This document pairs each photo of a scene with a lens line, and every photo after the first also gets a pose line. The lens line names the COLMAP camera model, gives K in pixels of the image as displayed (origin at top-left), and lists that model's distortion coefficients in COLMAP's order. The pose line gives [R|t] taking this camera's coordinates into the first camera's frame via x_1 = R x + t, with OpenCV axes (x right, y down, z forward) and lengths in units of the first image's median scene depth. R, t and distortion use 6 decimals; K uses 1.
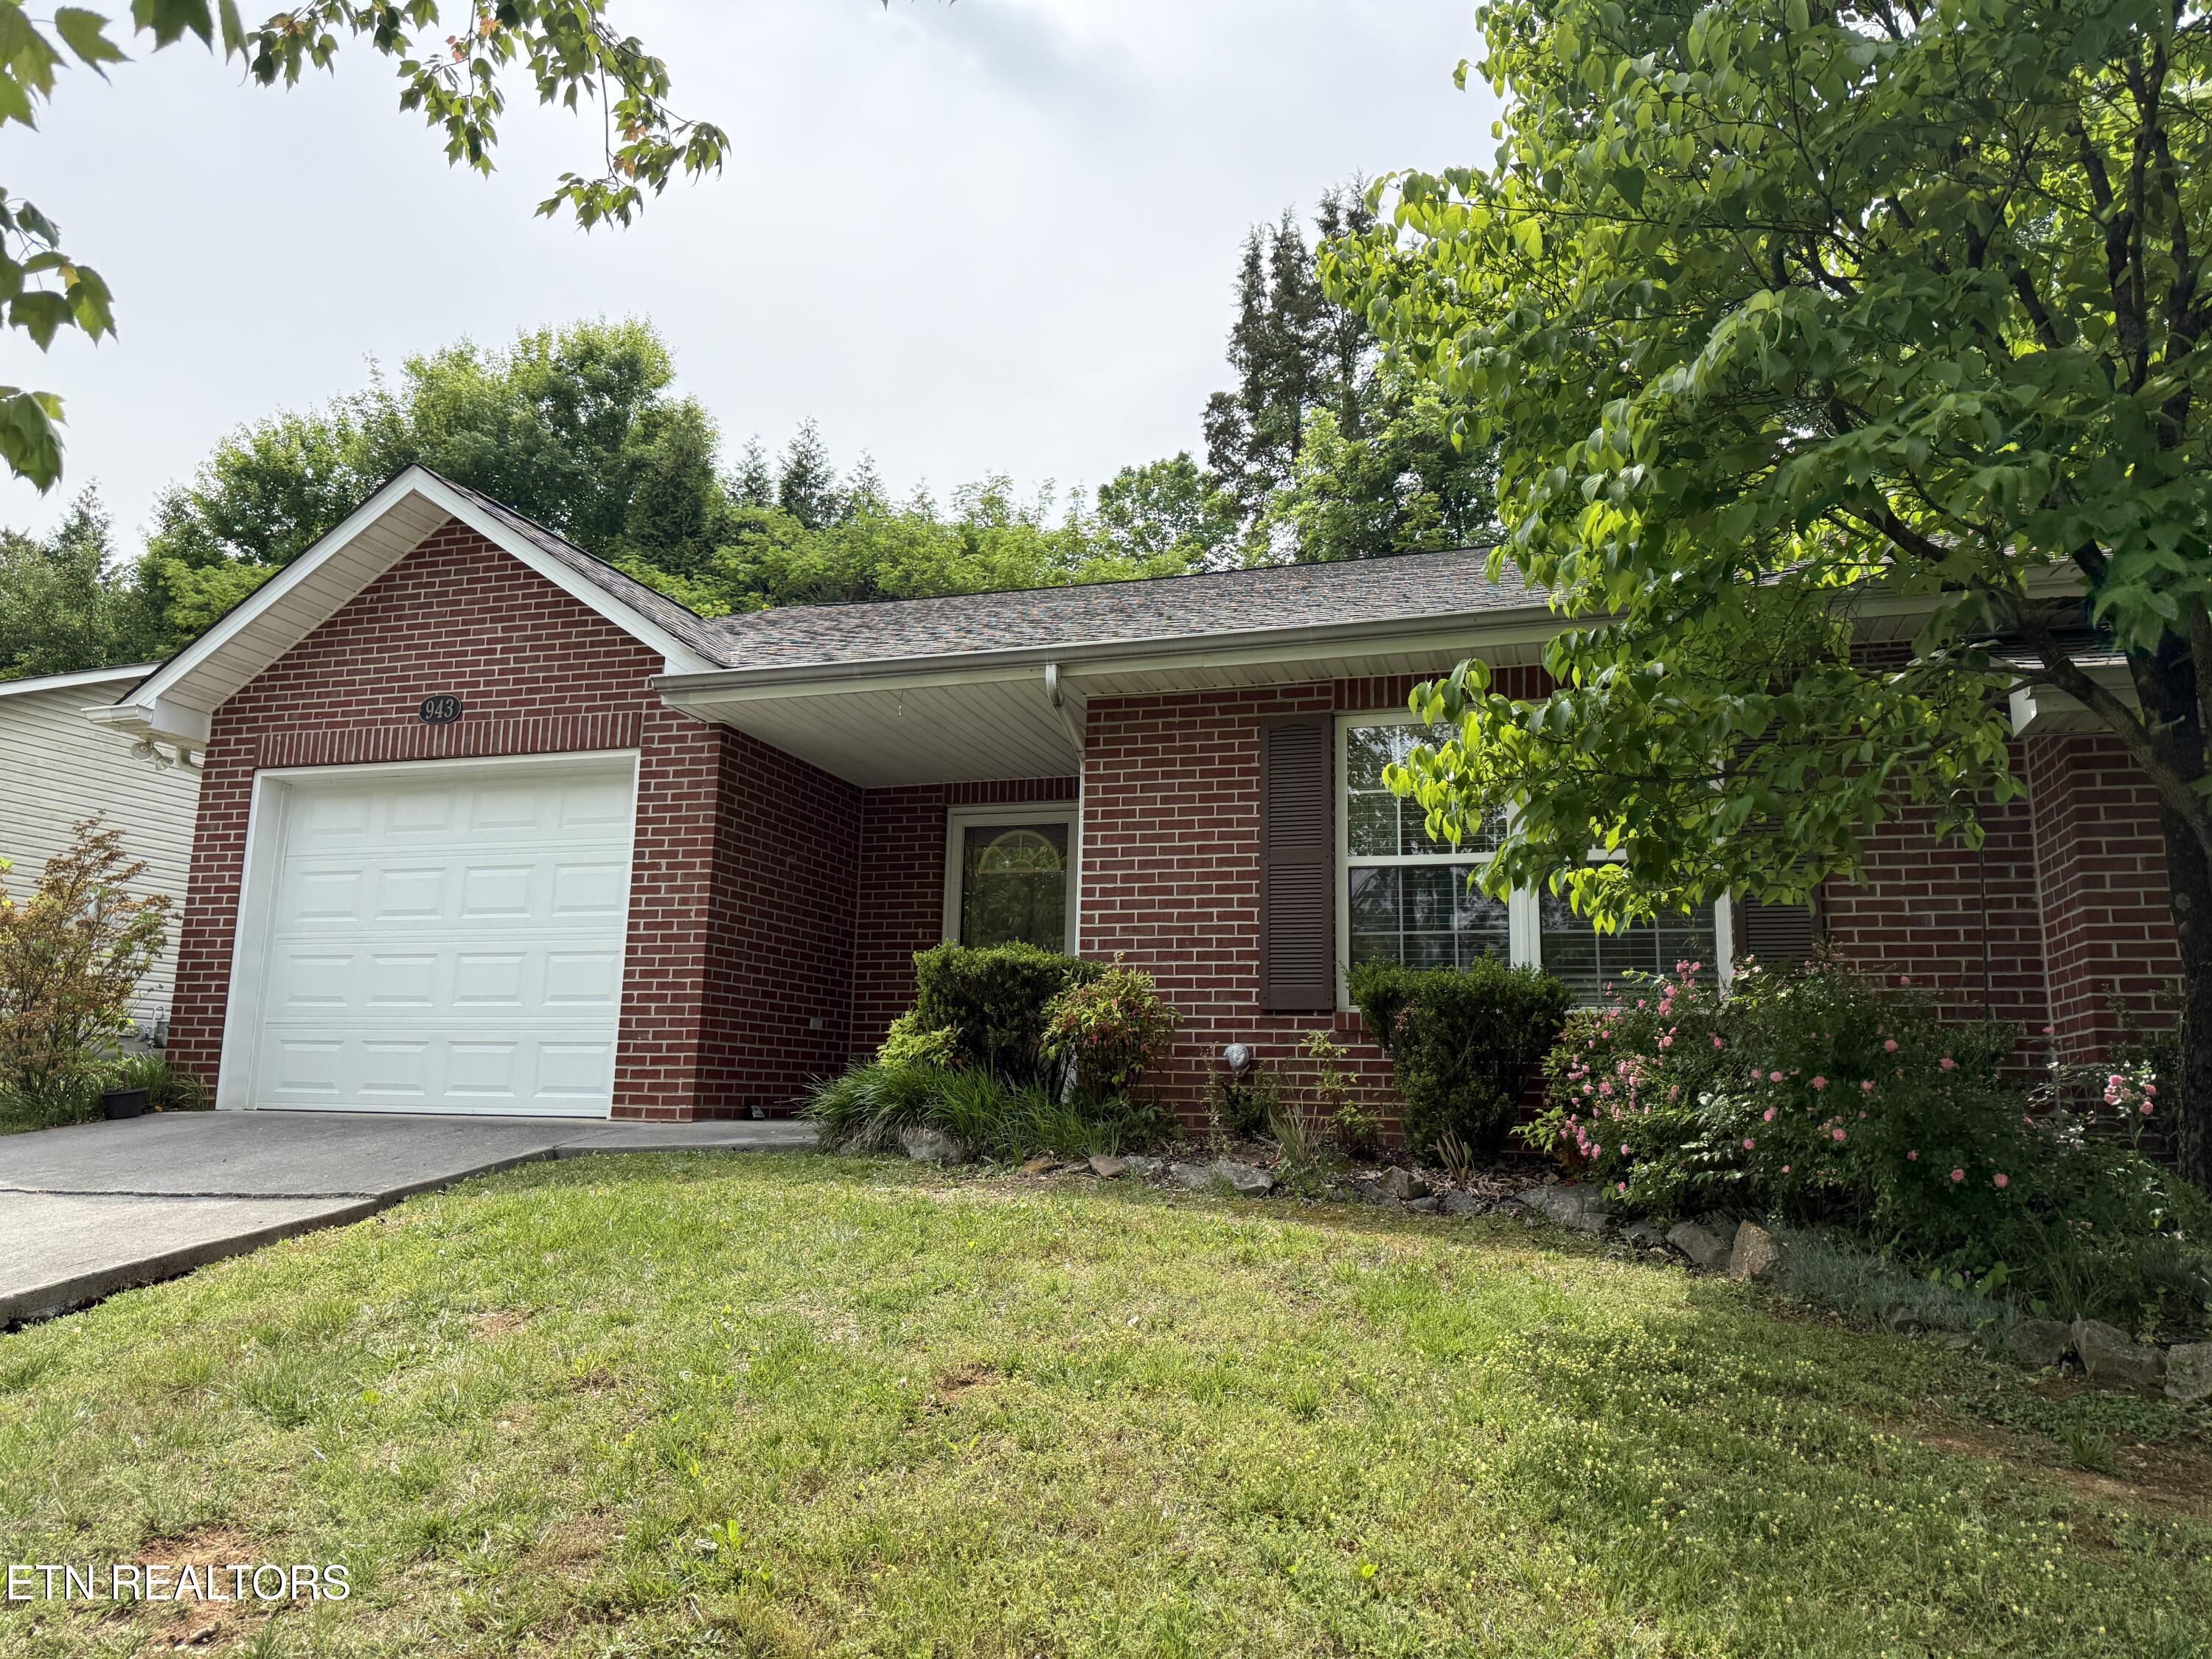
lens RADIAL K [[1545.0, 0, 1106.0], [0, 1545.0, 829.5], [0, 0, 1]] dist [0.098783, -0.157538]
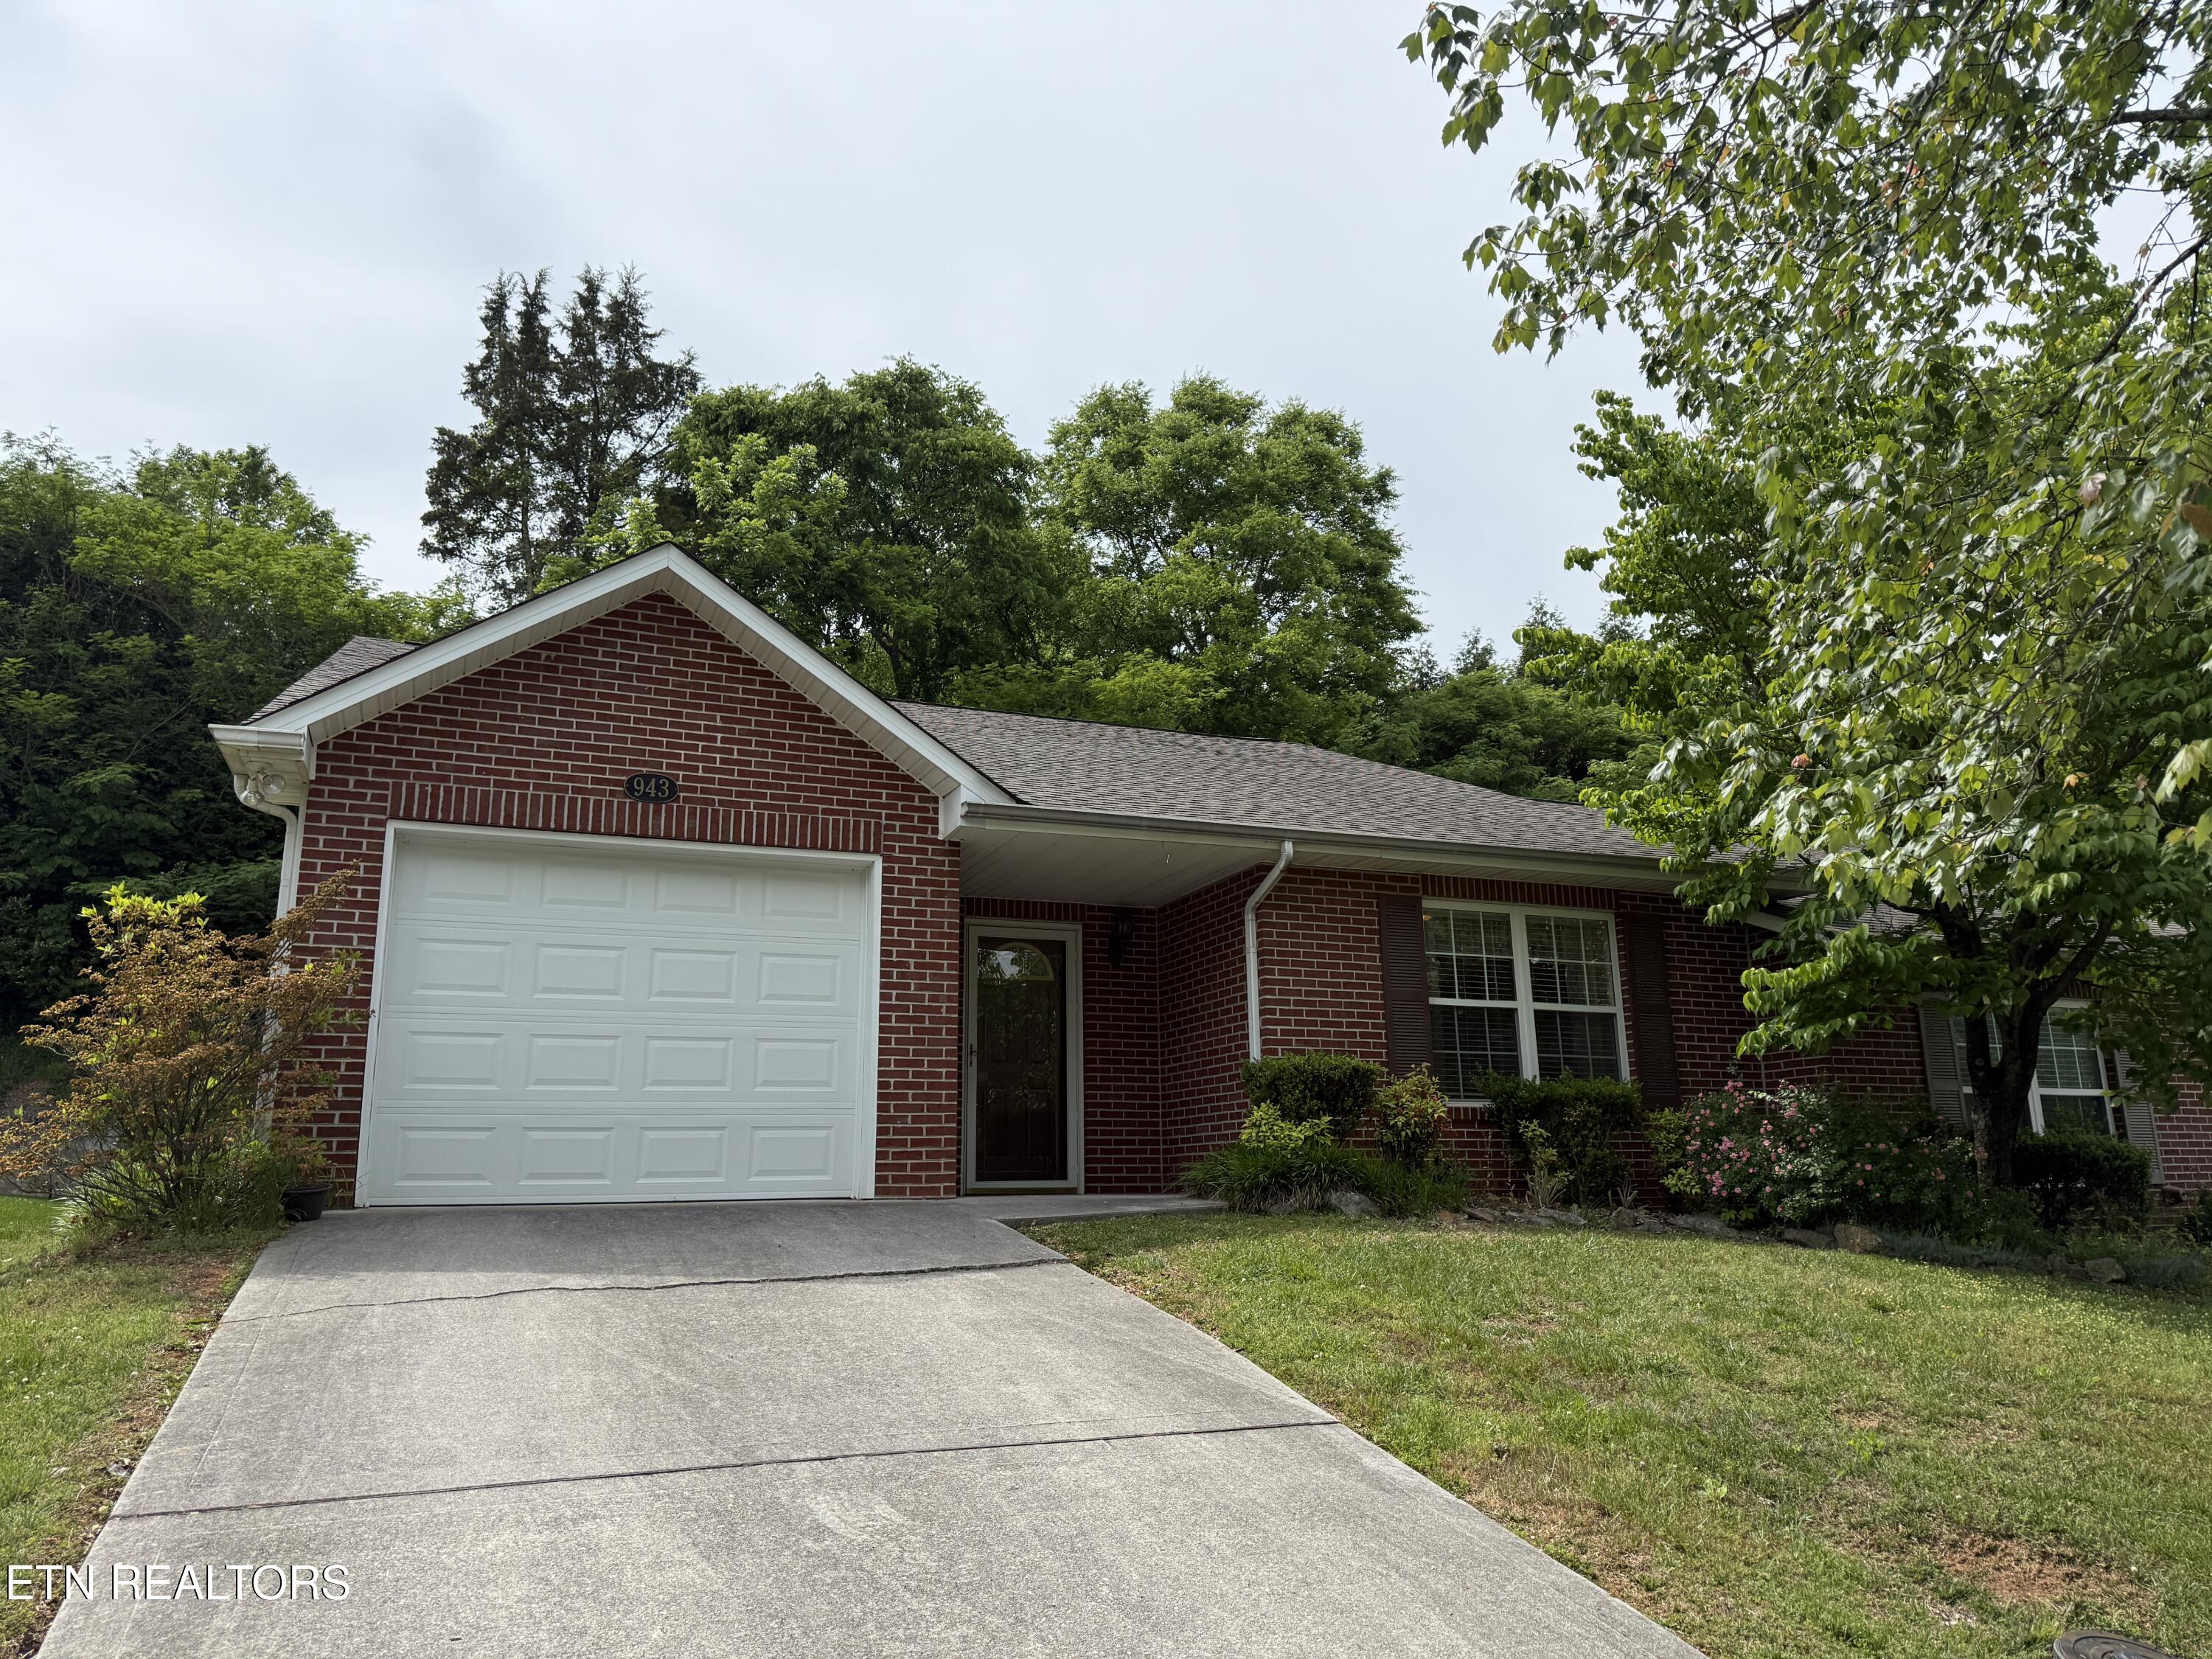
lens RADIAL K [[1533.6, 0, 1106.0], [0, 1533.6, 829.5], [0, 0, 1]] dist [0.138742, -0.234323]
pose [[0.766584, 0.117901, 0.631228, -0.885993], [-0.087870, 0.993013, -0.078763, 0.001651], [-0.636104, 0.004912, 0.771588, 0.064395]]
